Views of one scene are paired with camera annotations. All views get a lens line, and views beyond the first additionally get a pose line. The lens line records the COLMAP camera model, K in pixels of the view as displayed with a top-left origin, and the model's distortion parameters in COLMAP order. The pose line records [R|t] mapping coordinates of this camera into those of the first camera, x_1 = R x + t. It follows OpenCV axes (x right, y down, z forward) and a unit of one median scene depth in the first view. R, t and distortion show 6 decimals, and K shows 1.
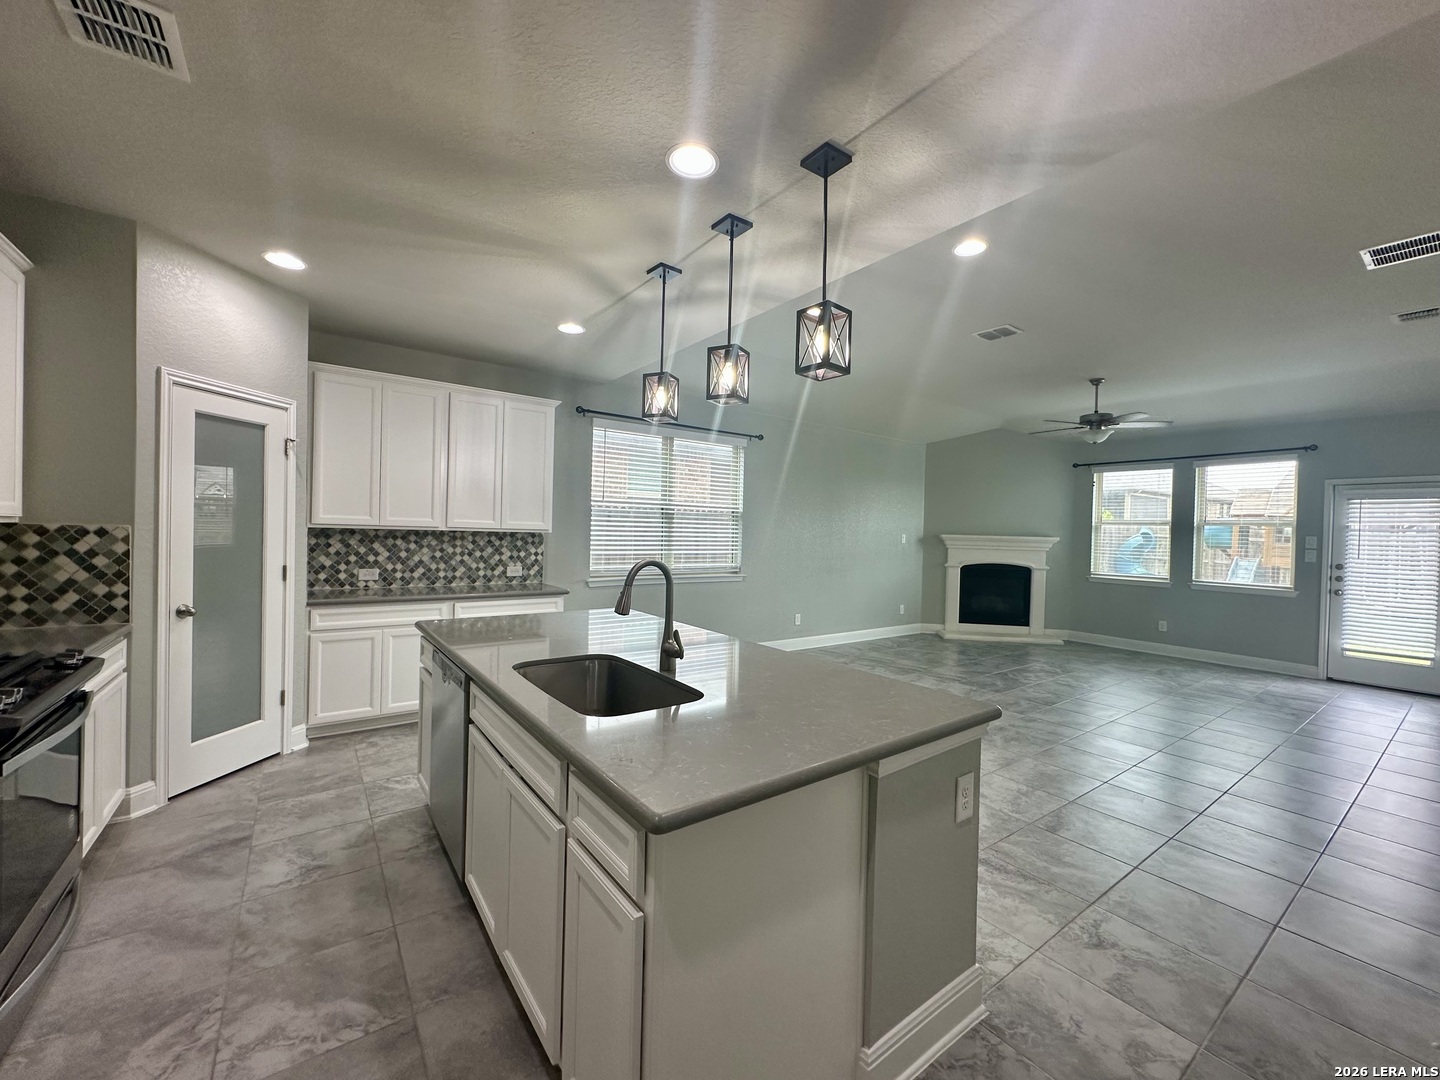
lens RADIAL K [[575.1, 0, 720.0], [0, 575.1, 540.0], [0, 0, 1]] dist [0.000198, 0.000006]
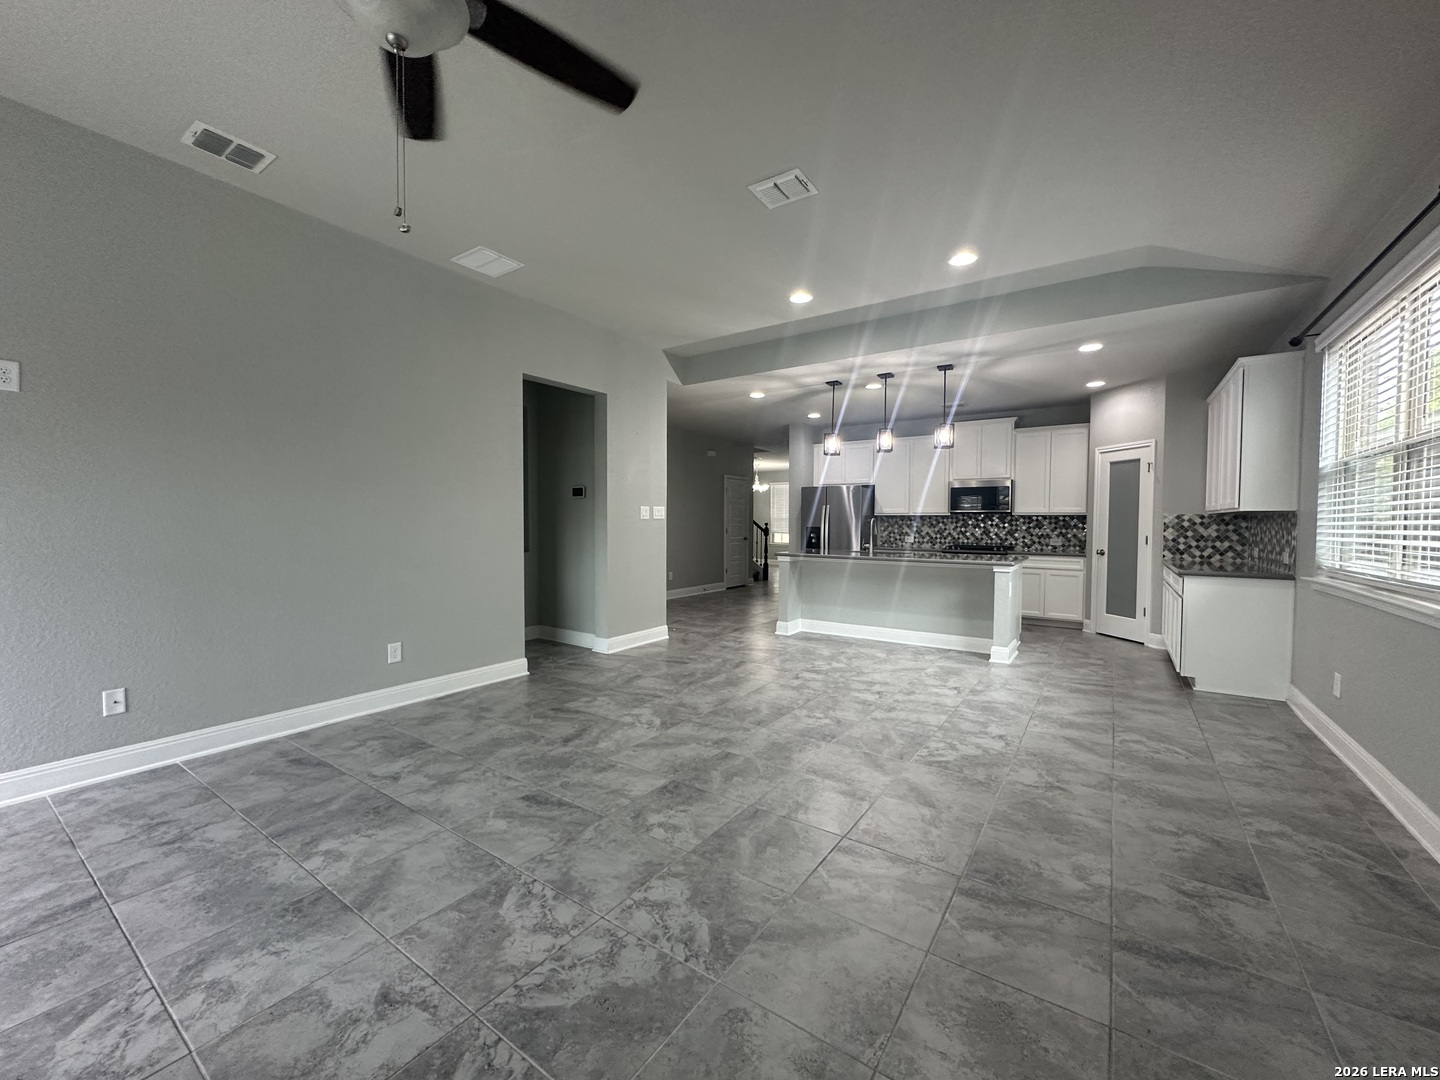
lens RADIAL K [[575.1, 0, 720.0], [0, 575.1, 540.0], [0, 0, 1]] dist [0.000198, 0.000006]
pose [[-0.944071, -0.009497, -0.329606, 0.934459], [-0.024051, 0.998906, 0.040108, 0.015154], [0.328864, 0.045792, -0.943266, 2.005028]]
